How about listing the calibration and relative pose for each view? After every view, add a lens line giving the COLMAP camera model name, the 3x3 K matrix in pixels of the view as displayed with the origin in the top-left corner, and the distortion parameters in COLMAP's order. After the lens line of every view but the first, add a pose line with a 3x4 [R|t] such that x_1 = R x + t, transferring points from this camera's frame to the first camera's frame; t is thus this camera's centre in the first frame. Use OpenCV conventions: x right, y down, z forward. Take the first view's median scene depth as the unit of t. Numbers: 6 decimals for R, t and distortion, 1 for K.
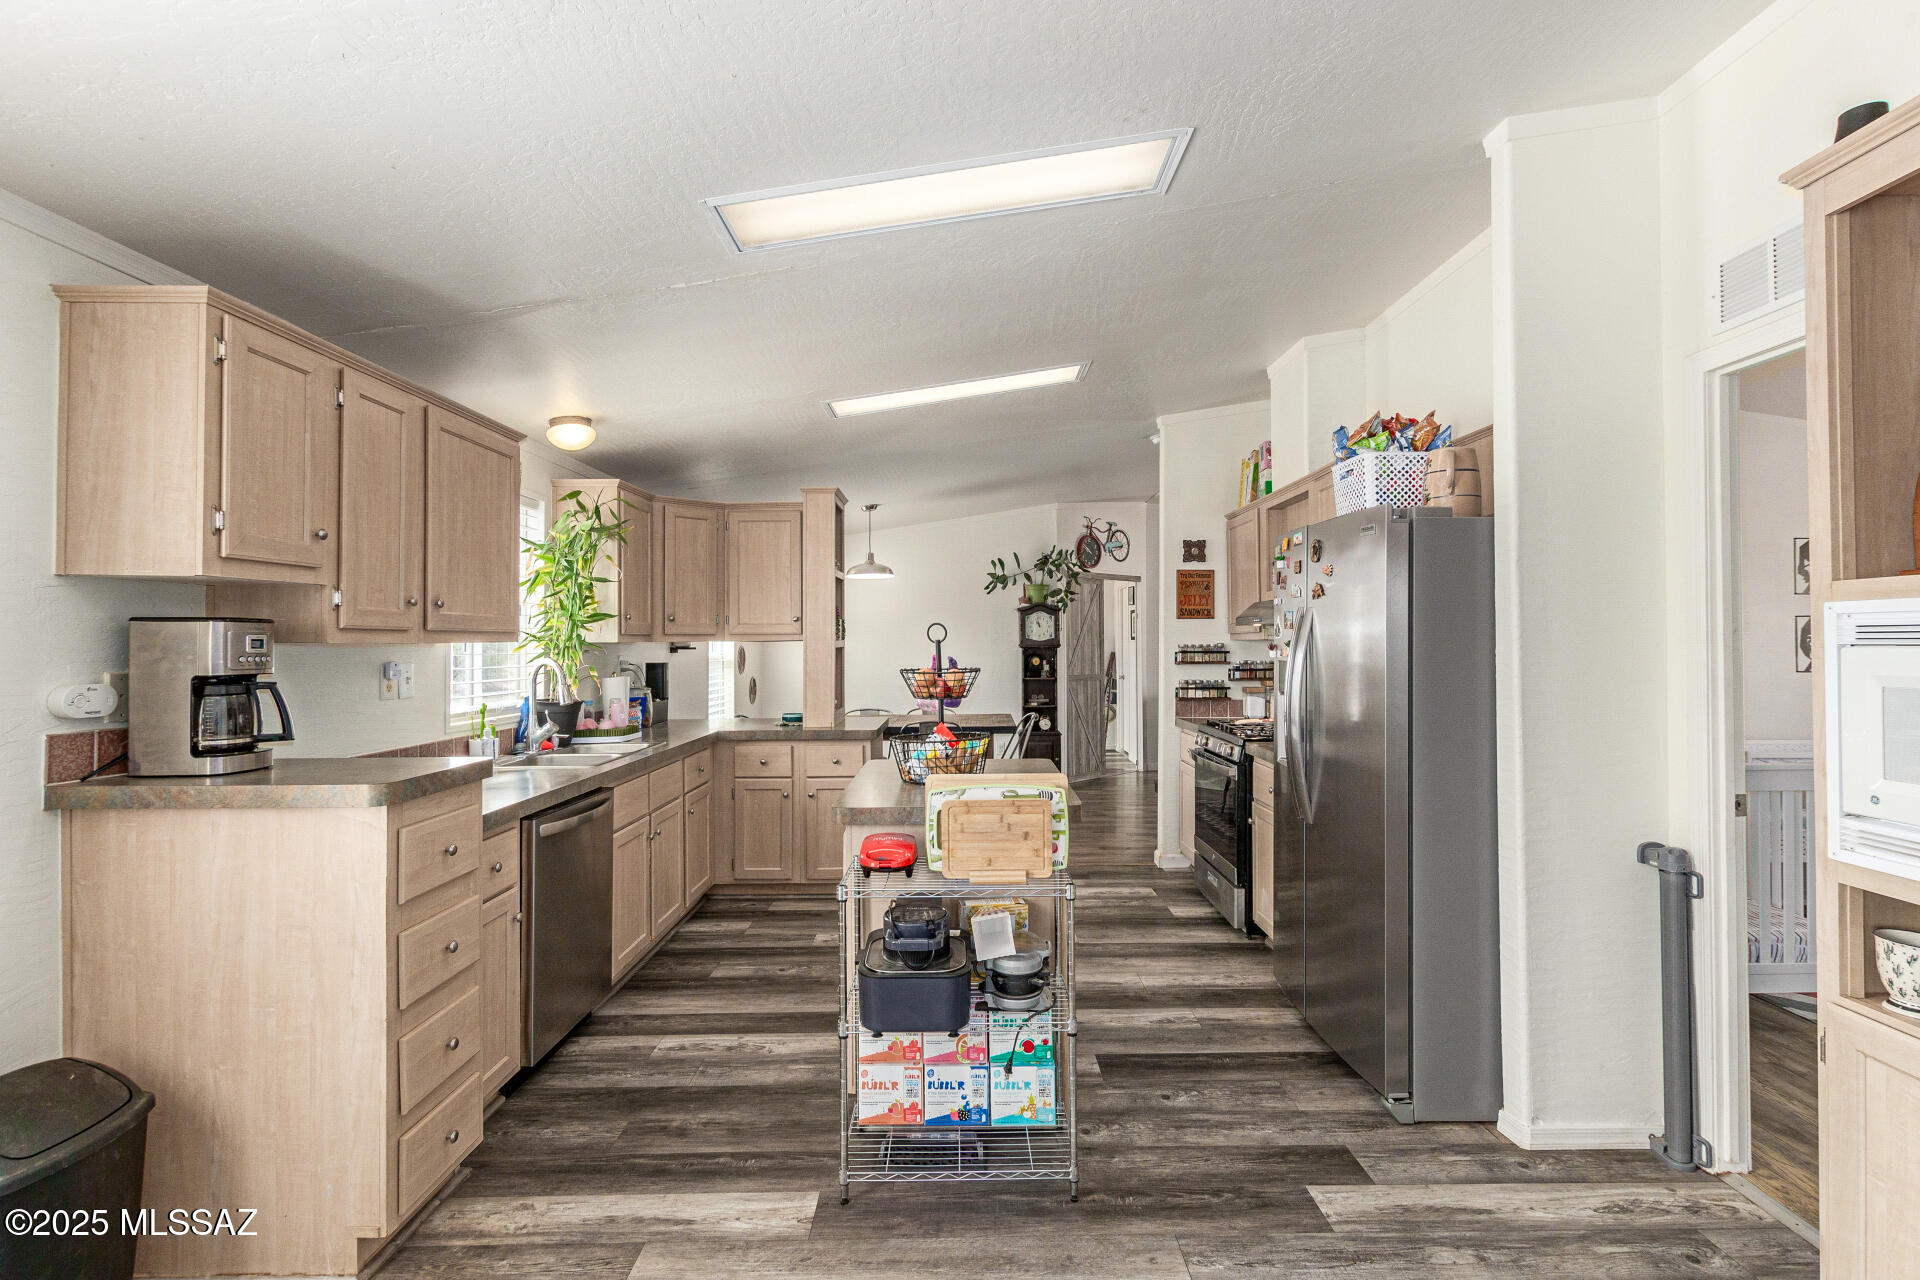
lens RADIAL K [[885.3, 0, 968.0], [0, 885.3, 635.7], [0, 0, 1]] dist [0.006087, -0.003285]
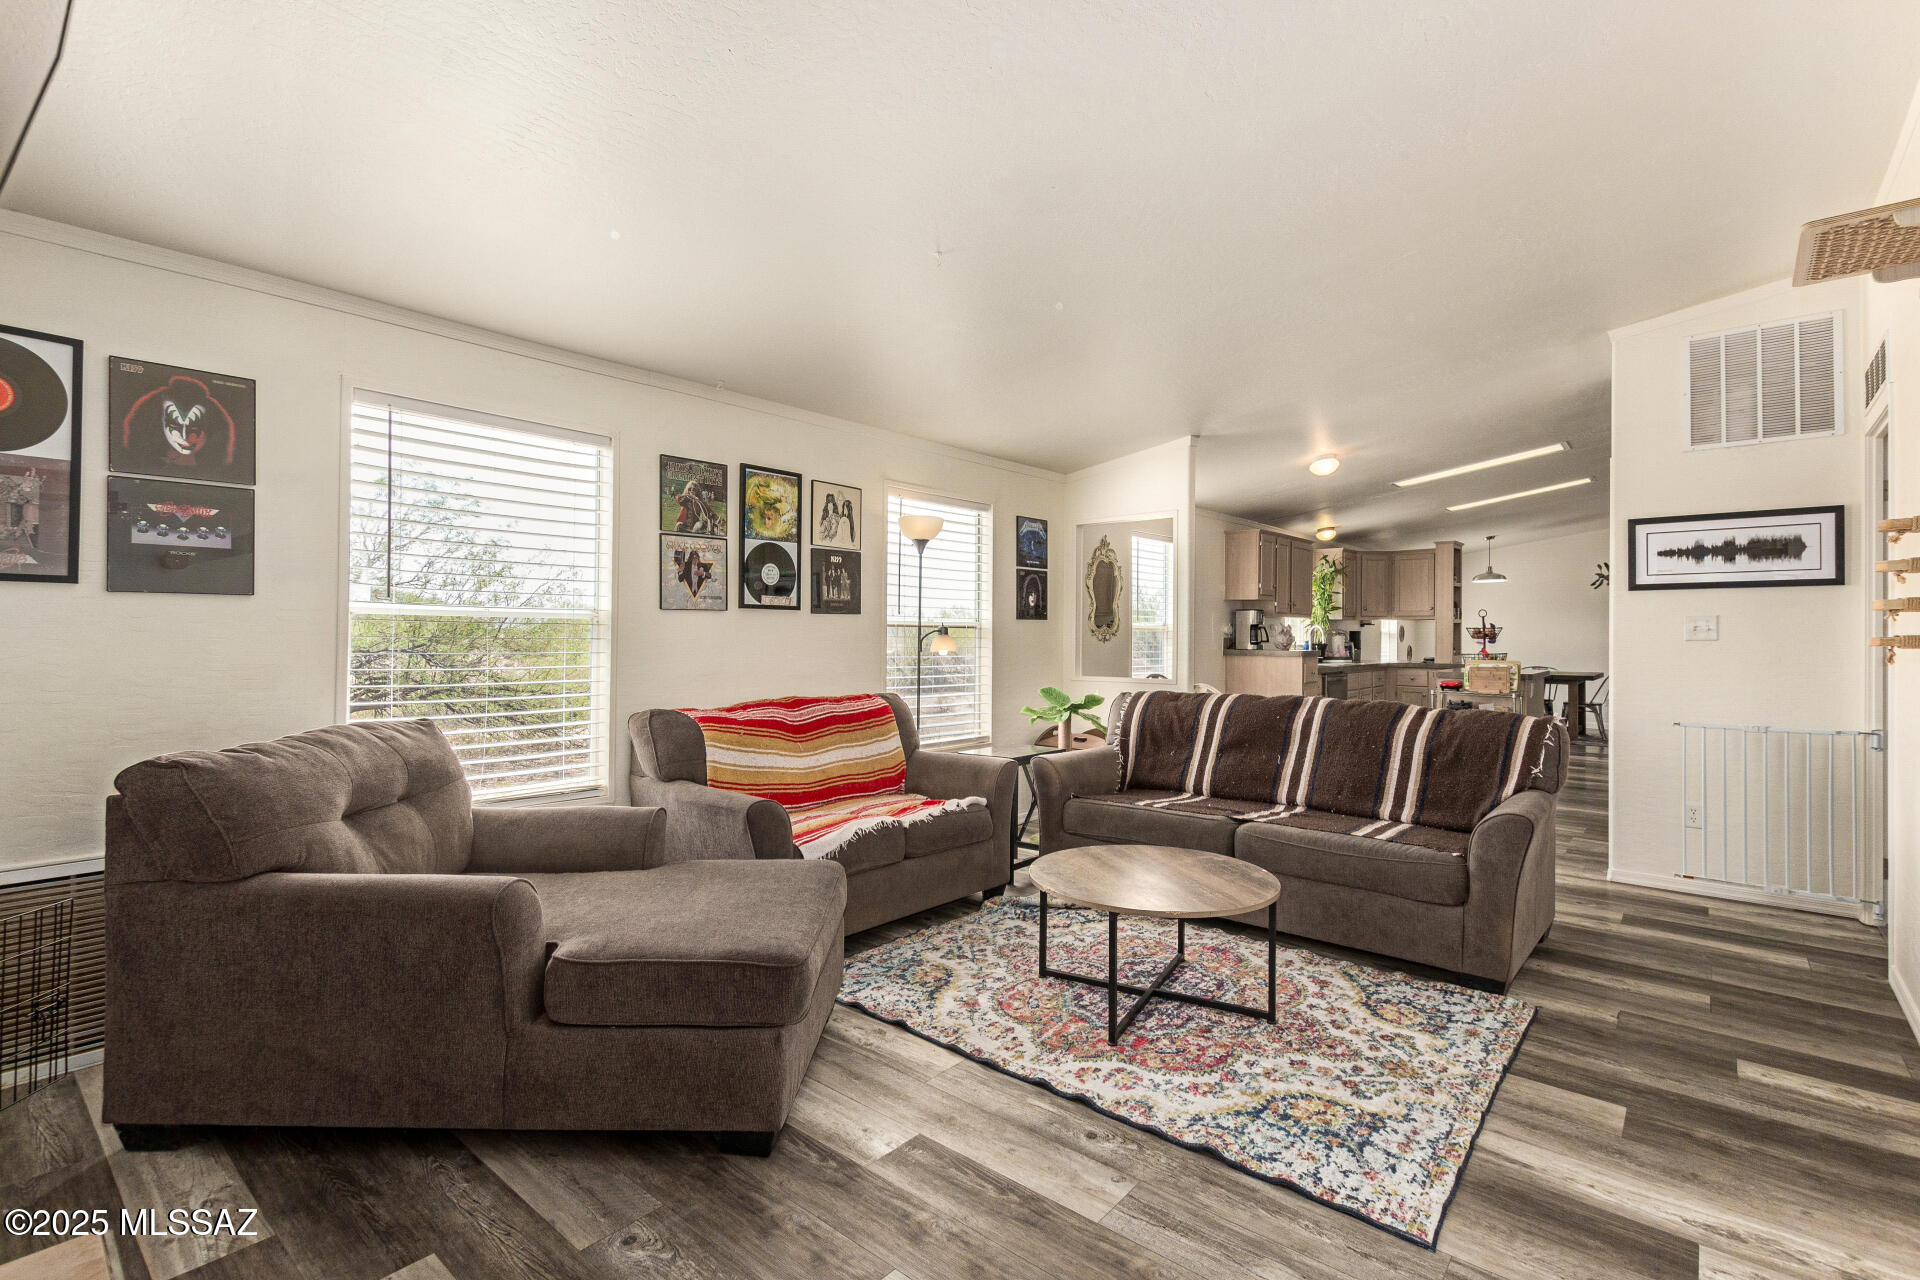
lens RADIAL K [[880.3, 0, 968.3], [0, 880.3, 627.9], [0, 0, 1]] dist [0.002576, 0.000396]
pose [[0.759872, 0.006949, -0.650035, 0.351925], [-0.004123, 0.999974, 0.005870, 0.020463], [0.650059, -0.001780, 0.759881, -1.366196]]
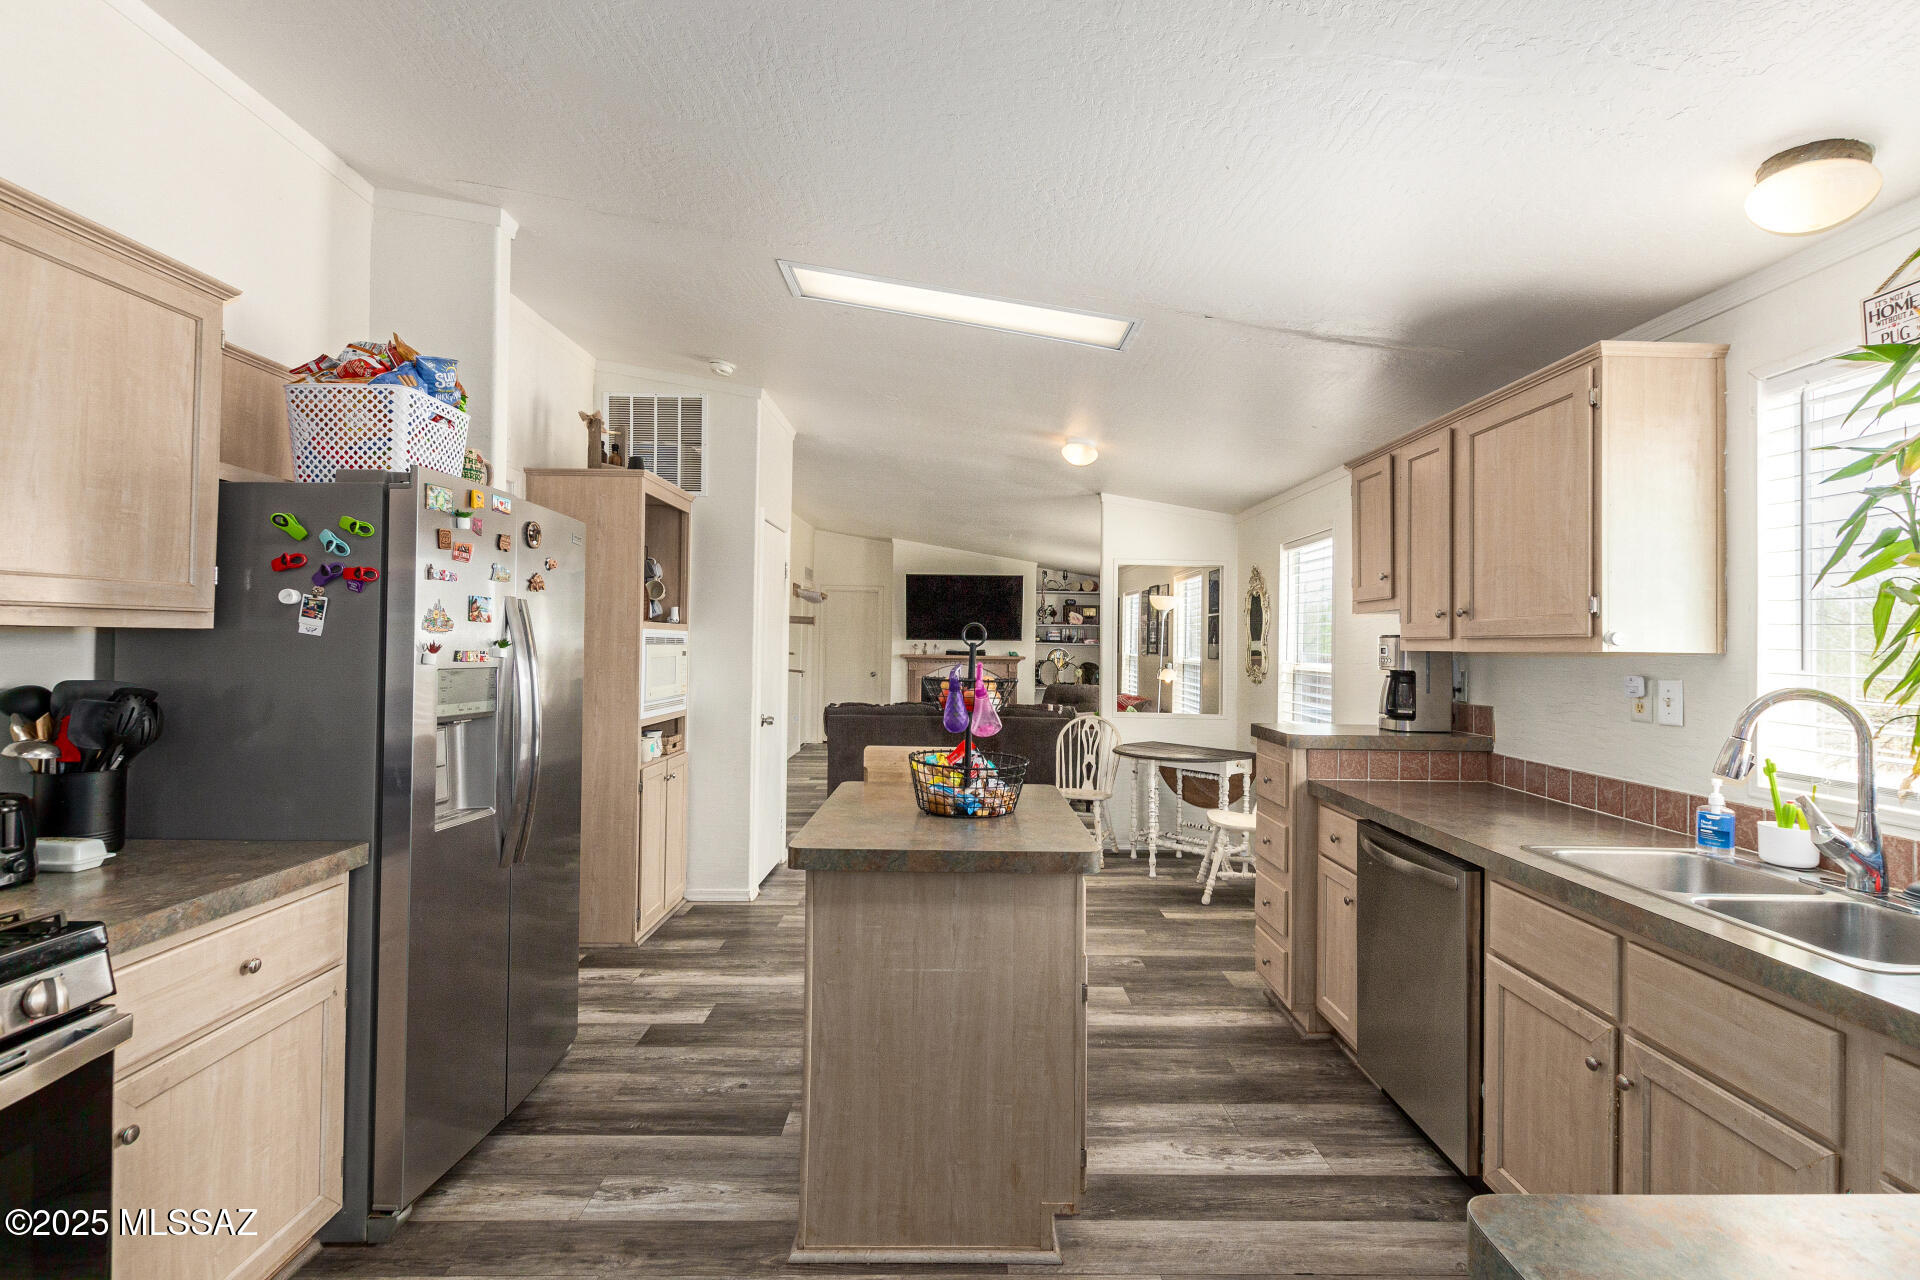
lens RADIAL K [[885.3, 0, 968.9], [0, 885.3, 629.5], [0, 0, 1]] dist [0.006087, -0.003285]
pose [[-0.999894, -0.009685, -0.010854, -0.014631], [-0.009381, 0.999570, -0.027779, 0.010557], [0.011119, -0.027674, -0.999555, 1.320338]]
